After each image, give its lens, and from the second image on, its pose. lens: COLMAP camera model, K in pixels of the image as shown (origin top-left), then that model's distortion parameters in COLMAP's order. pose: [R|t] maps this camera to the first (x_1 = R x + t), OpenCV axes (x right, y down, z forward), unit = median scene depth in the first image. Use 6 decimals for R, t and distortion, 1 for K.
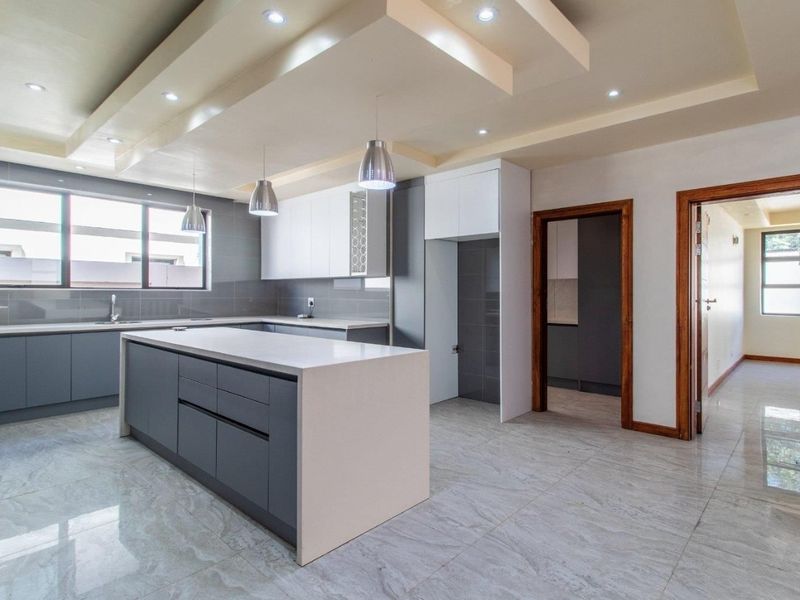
lens RADIAL K [[449.8, 0, 398.5], [0, 449.8, 293.4], [0, 0, 1]] dist [-0.003095, -0.000029]
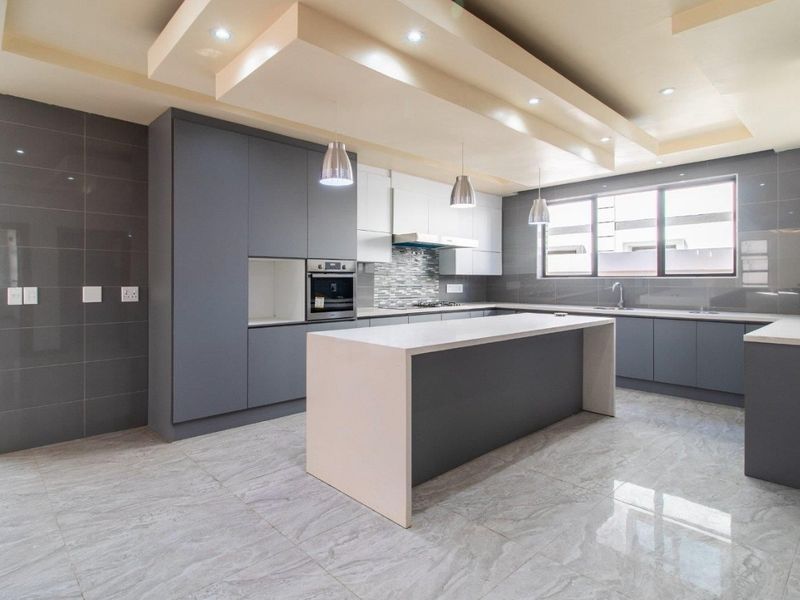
lens RADIAL K [[449.8, 0, 404.4], [0, 449.8, 284.6], [0, 0, 1]] dist [-0.003095, -0.000029]
pose [[-0.064323, 0.007657, -0.997900, 0.486136], [-0.002056, 0.999967, 0.007806, 0.000778], [0.997927, 0.002554, -0.064305, 0.574871]]
